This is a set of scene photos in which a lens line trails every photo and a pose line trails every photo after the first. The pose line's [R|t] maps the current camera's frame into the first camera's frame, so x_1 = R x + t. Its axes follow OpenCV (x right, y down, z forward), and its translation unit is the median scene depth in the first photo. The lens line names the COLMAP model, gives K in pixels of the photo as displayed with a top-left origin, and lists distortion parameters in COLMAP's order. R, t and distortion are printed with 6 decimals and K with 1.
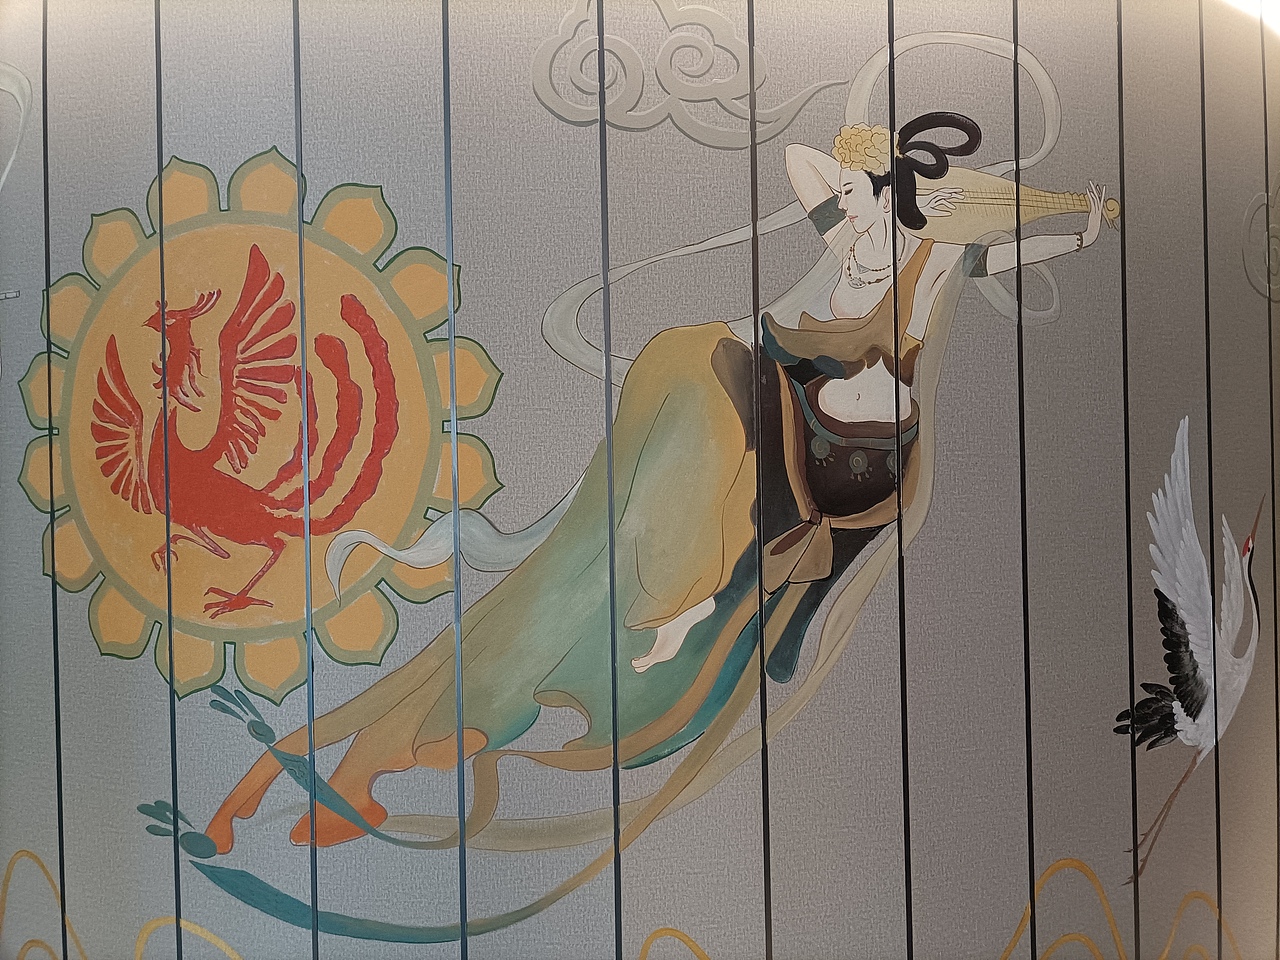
lens RADIAL K [[937.3, 0, 640.0], [0, 937.3, 480.0], [0, 0, 1]] dist [0.001594, -0.001095]
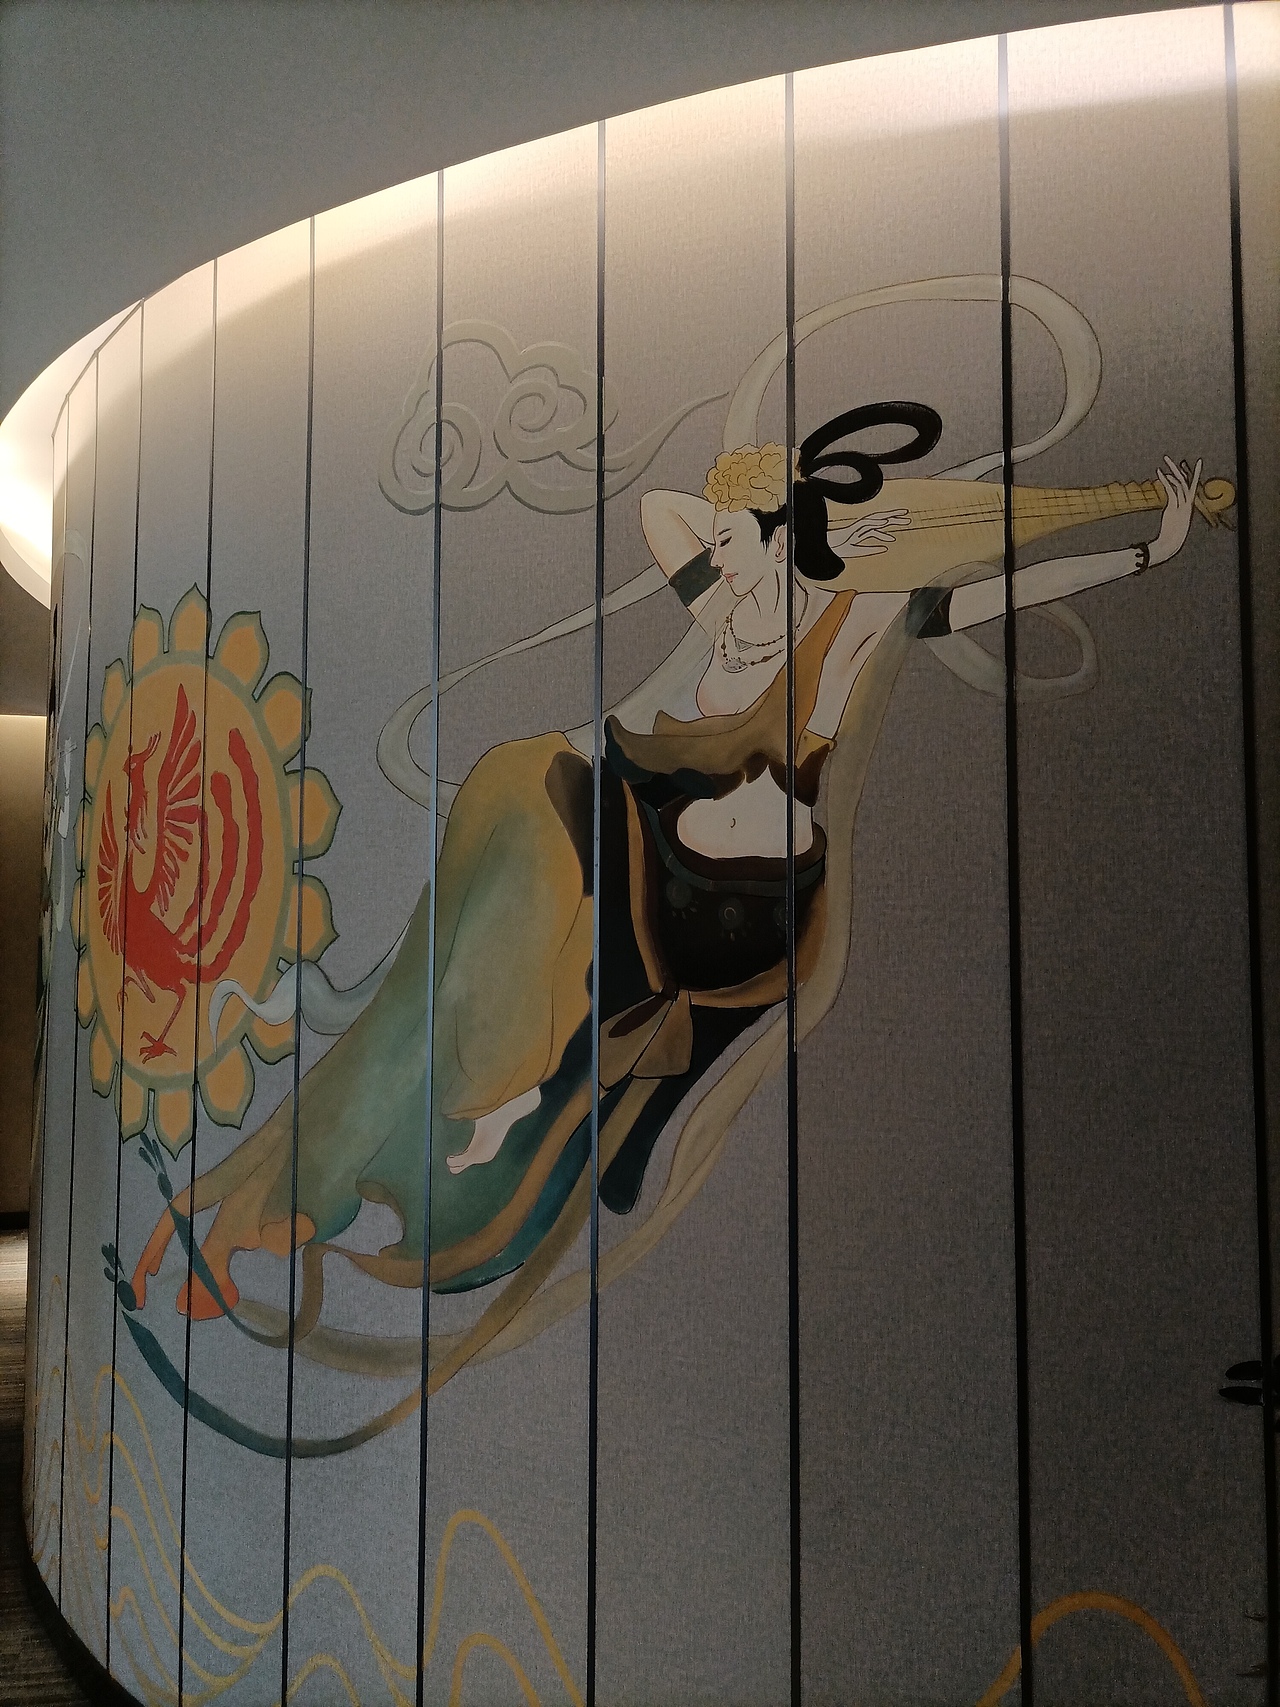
lens RADIAL K [[1236.5, 0, 640.0], [0, 1236.5, 853.5], [0, 0, 1]] dist [0.004429, -0.002226]
pose [[0.843182, -0.010938, -0.537517, 0.692402], [-0.021643, 0.998292, -0.054266, -0.013322], [0.537193, 0.057390, 0.841505, 0.176367]]
